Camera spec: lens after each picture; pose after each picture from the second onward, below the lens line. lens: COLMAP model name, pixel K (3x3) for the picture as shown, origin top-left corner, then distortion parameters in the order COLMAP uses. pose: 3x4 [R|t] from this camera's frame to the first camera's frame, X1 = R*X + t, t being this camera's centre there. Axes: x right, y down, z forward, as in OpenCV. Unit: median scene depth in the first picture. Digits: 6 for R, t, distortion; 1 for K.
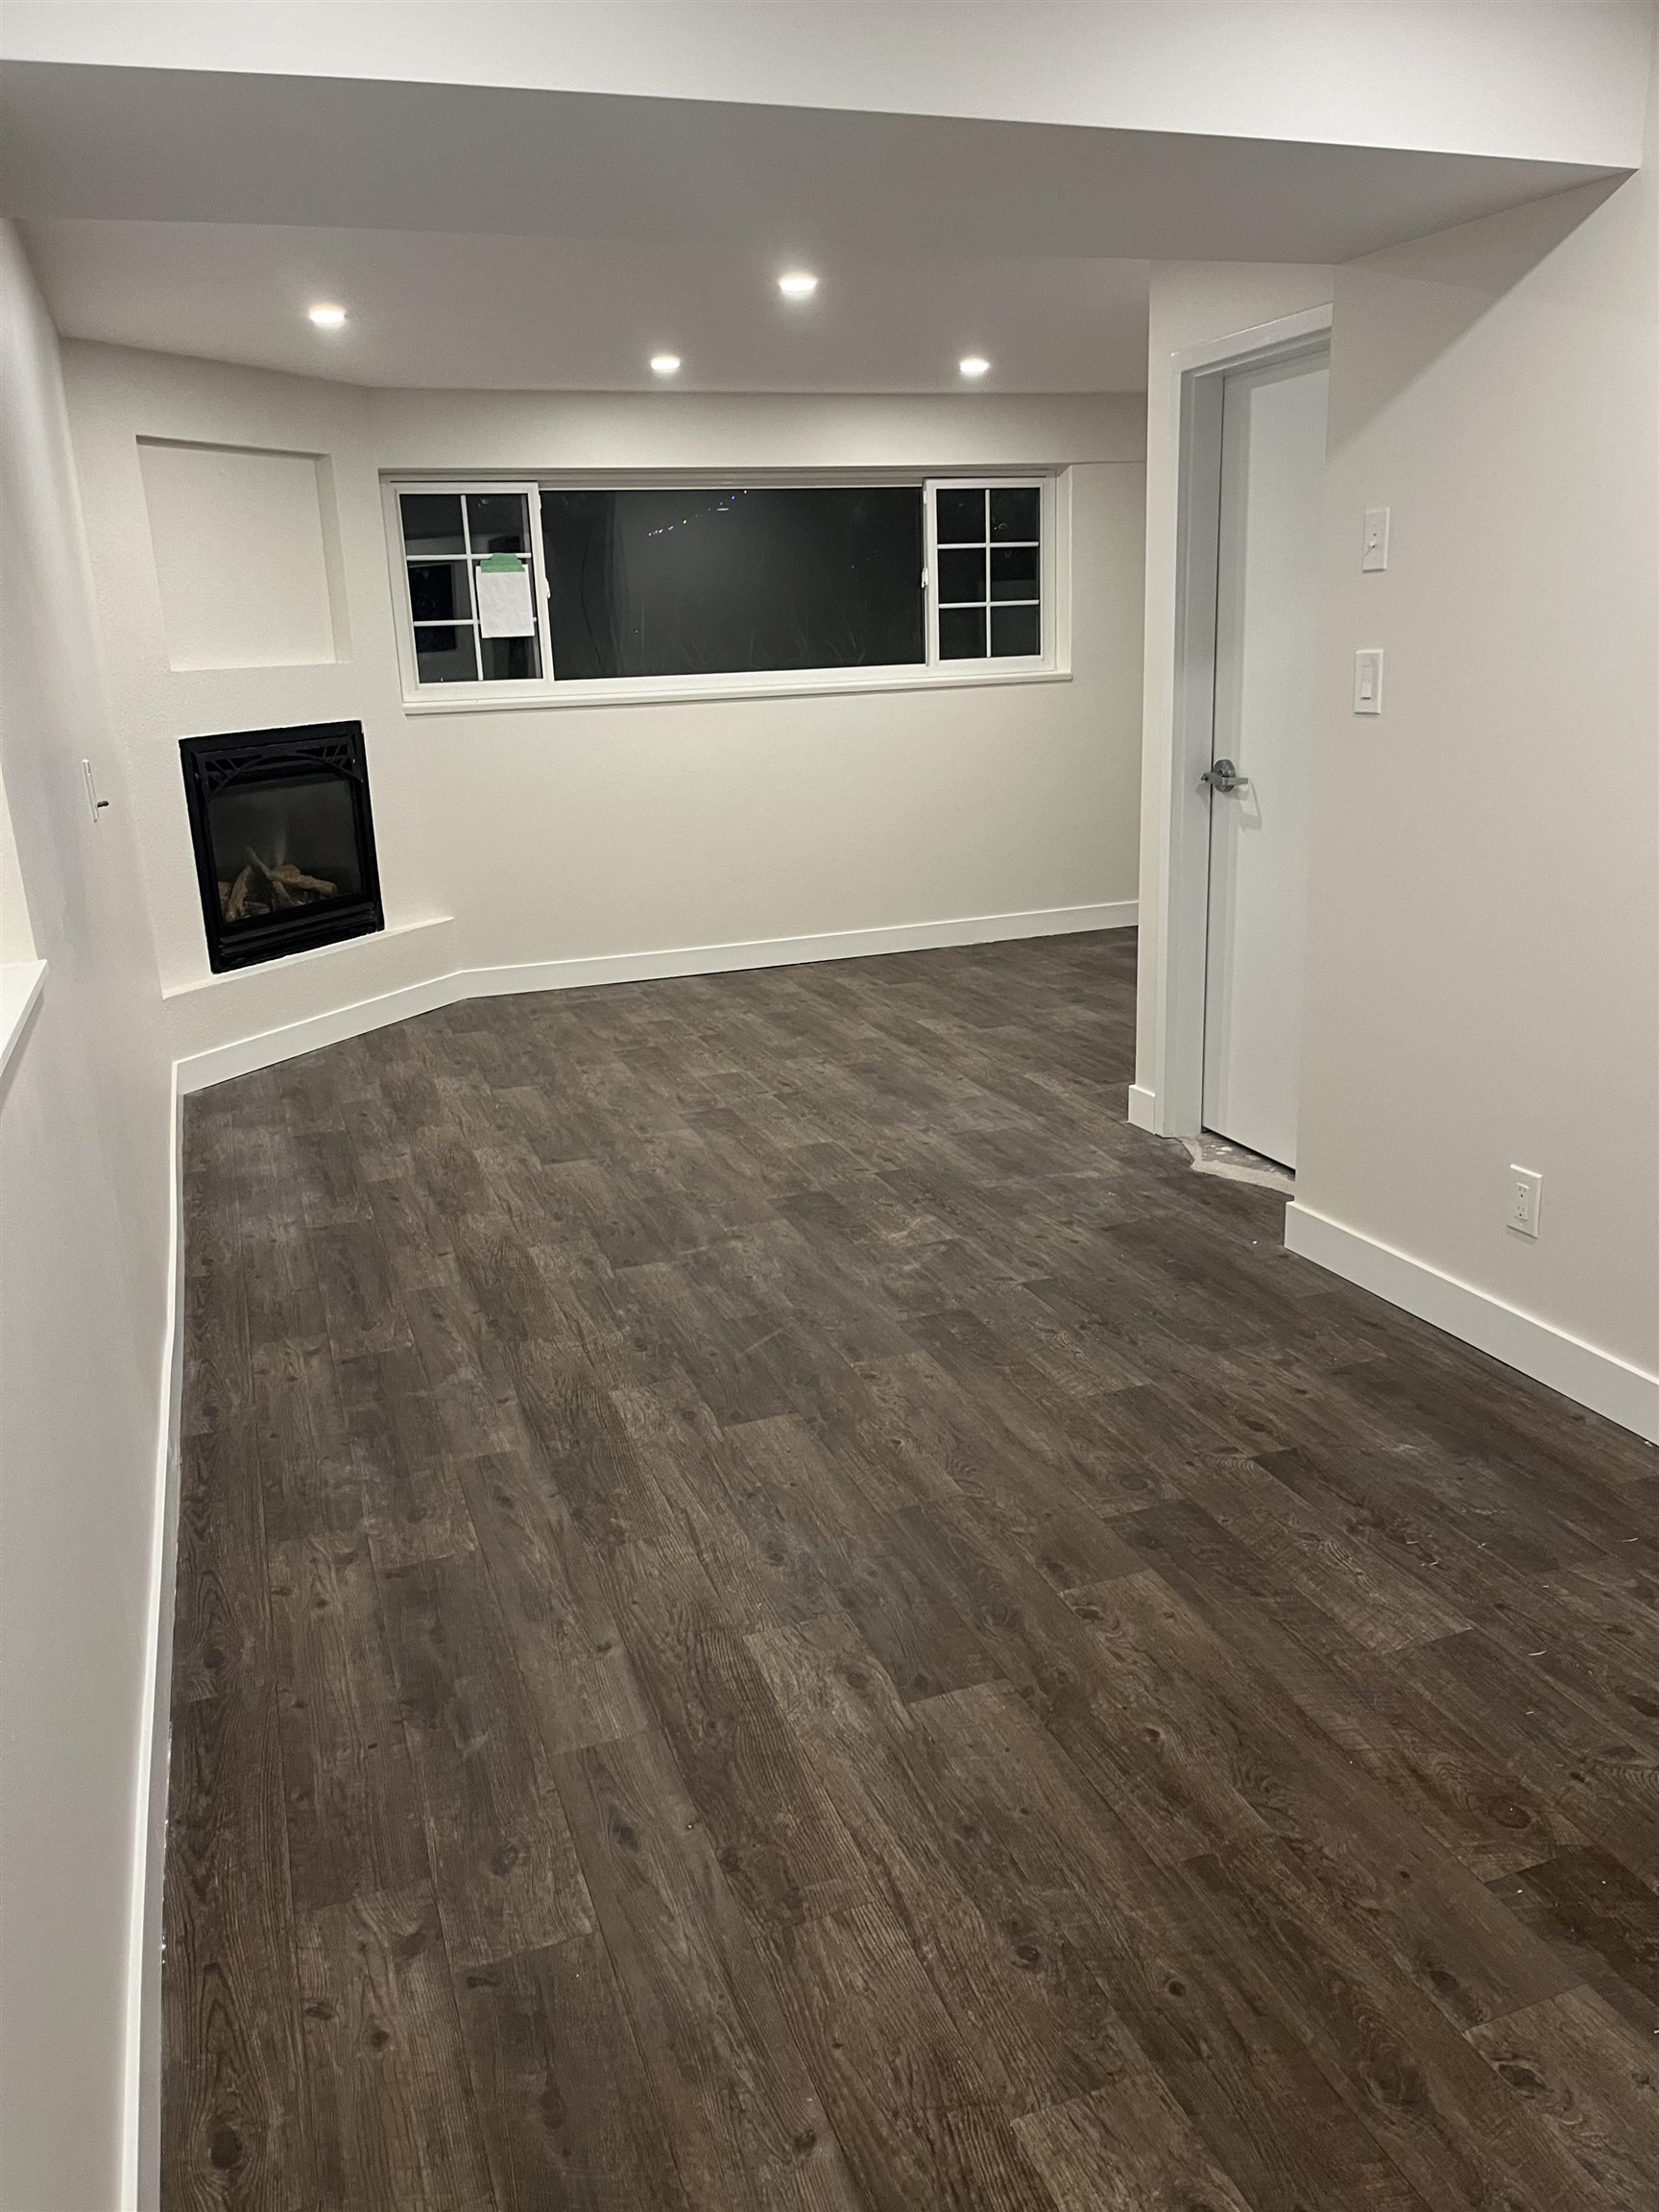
lens RADIAL K [[1668.2, 0, 829.5], [0, 1668.2, 1106.0], [0, 0, 1]] dist [0.003406, 0.000067]
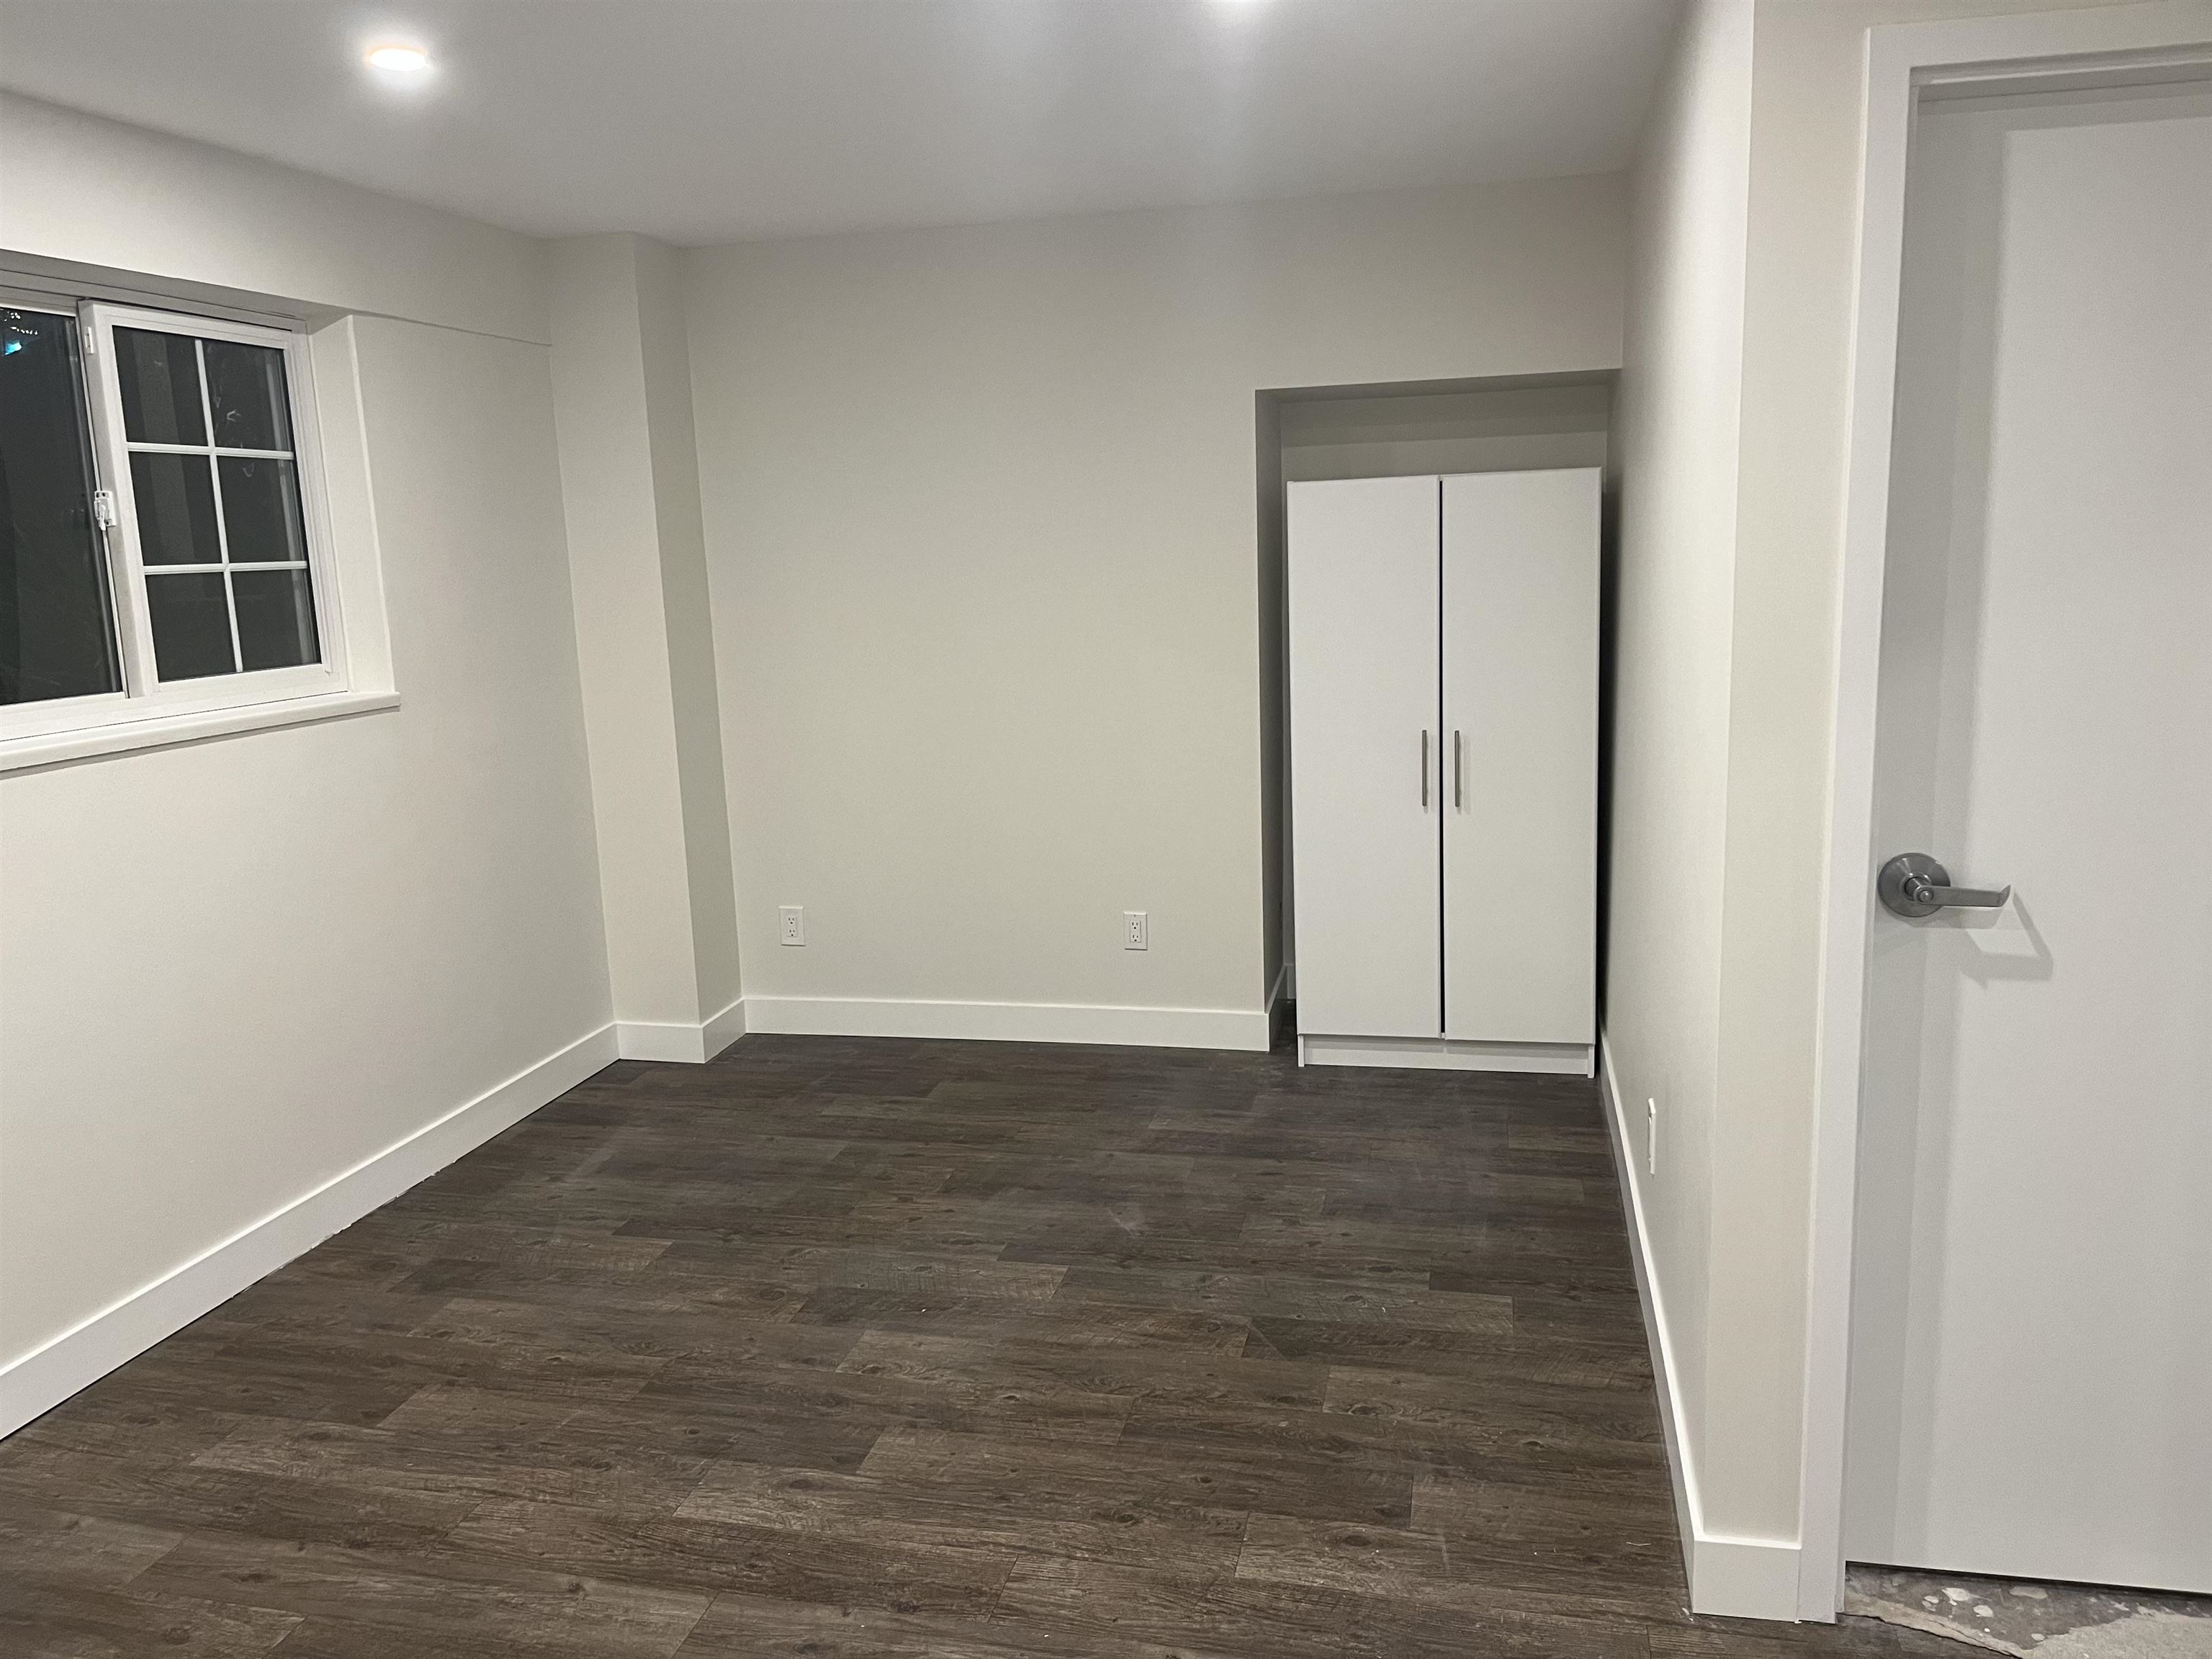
lens RADIAL K [[1763.7, 0, 1106.9], [0, 1763.7, 795.4], [0, 0, 1]] dist [0.021056, 0.002919]
pose [[0.545415, -0.102068, 0.831928, -0.204609], [0.240854, 0.969781, -0.038923, -0.155711], [-0.802815, 0.221602, 0.553516, 0.527213]]
